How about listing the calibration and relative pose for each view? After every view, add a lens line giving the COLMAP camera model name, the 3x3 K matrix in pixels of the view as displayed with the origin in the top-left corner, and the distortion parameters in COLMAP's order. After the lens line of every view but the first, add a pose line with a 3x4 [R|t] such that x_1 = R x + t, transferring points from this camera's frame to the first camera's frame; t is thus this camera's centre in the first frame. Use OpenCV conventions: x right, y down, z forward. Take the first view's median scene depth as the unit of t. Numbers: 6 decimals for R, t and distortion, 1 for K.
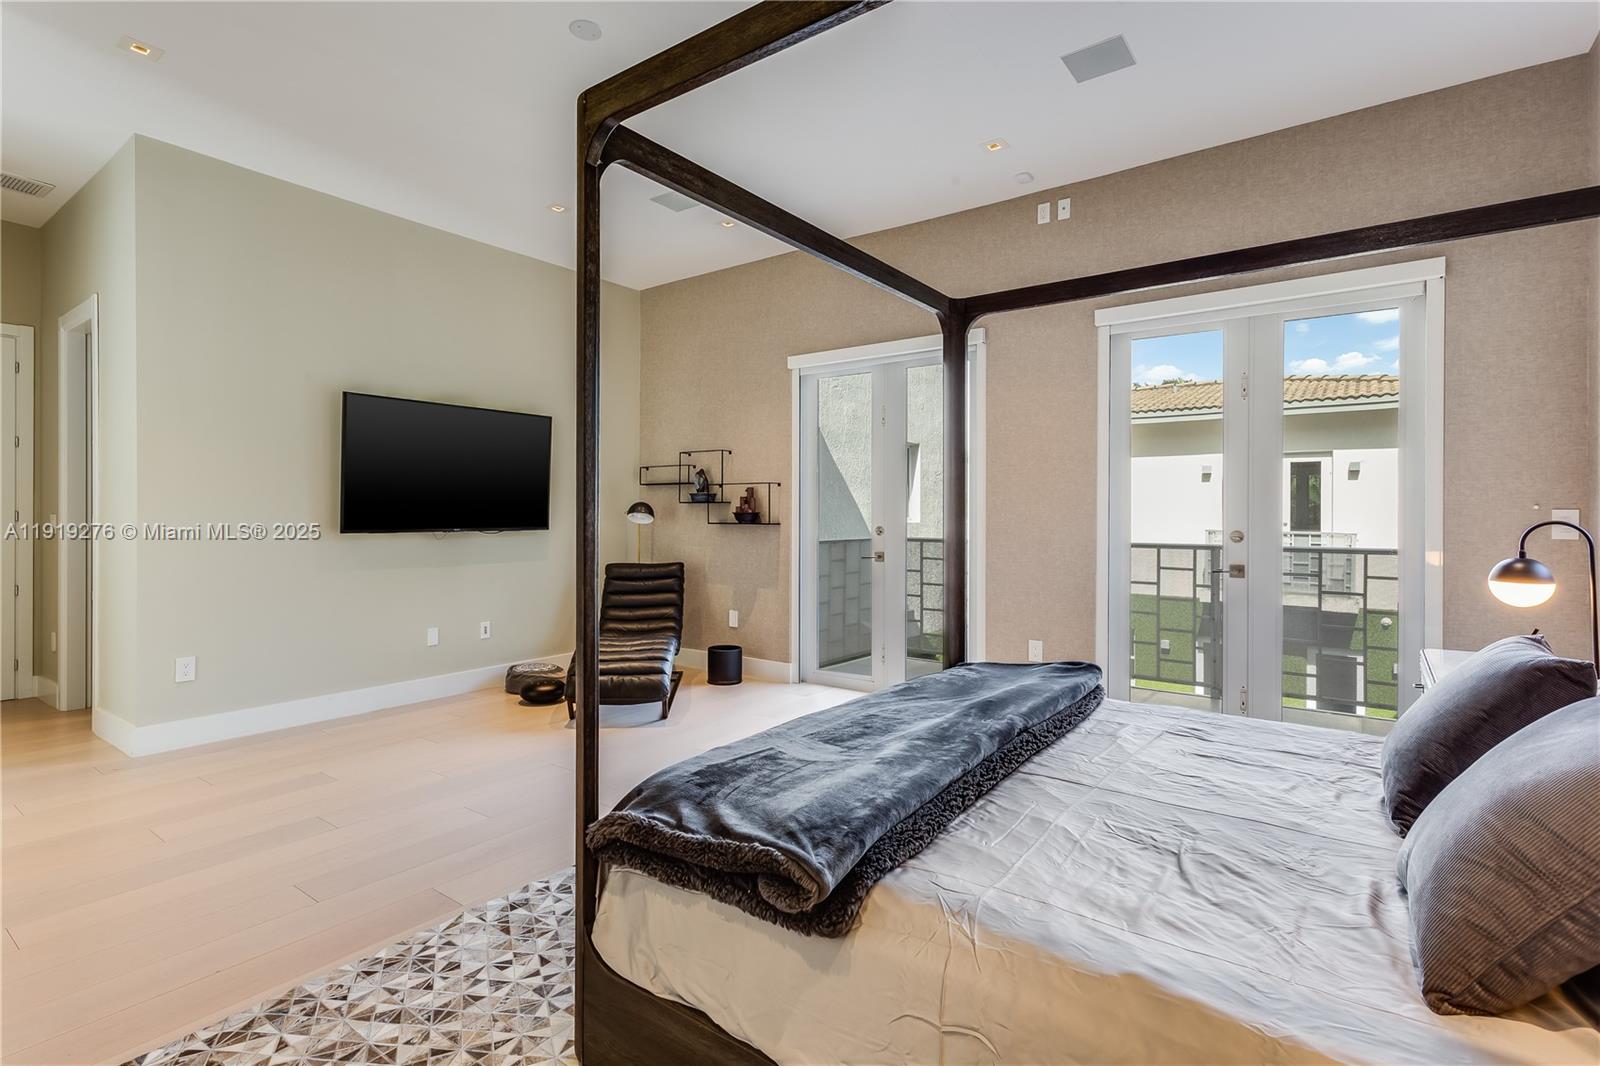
lens RADIAL K [[772.5, 0, 790.6], [0, 772.5, 524.5], [0, 0, 1]] dist [-0.000036, -0.000629]
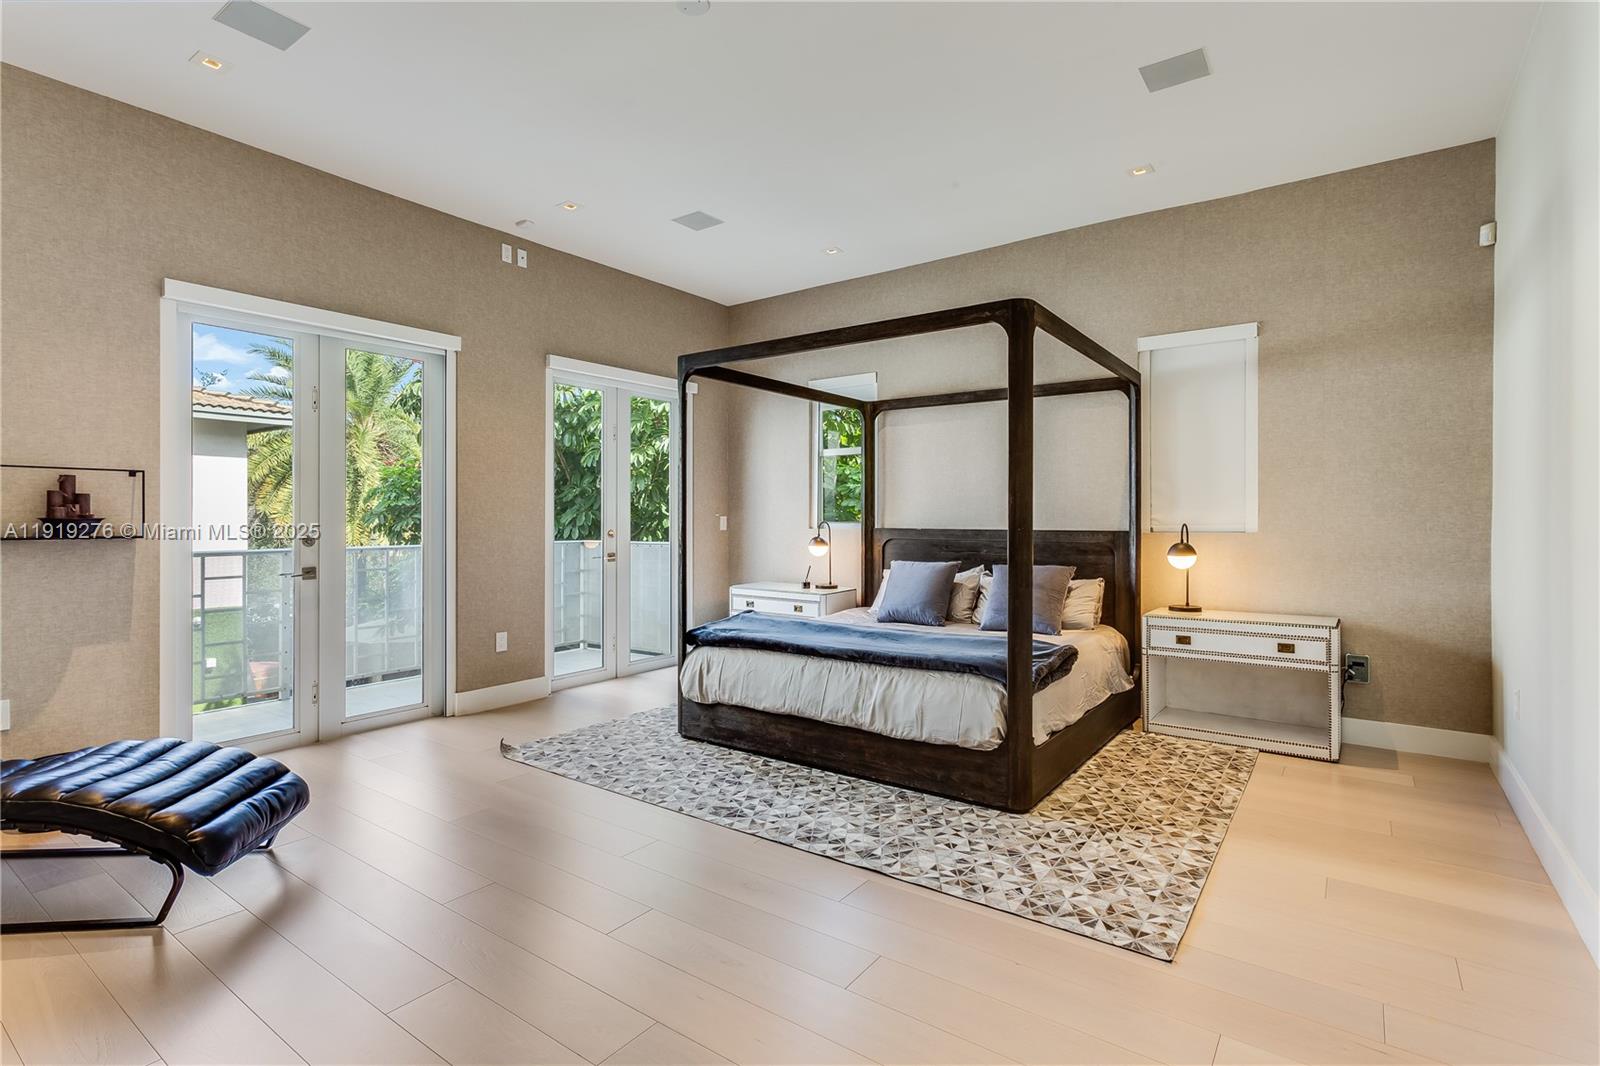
lens RADIAL K [[772.5, 0, 790.6], [0, 772.5, 524.5], [0, 0, 1]] dist [-0.000036, -0.000629]
pose [[-0.006684, -0.010537, 0.999922, -1.693863], [0.014822, 0.999834, 0.010635, -0.023376], [-0.999868, 0.014892, -0.006527, 1.247834]]
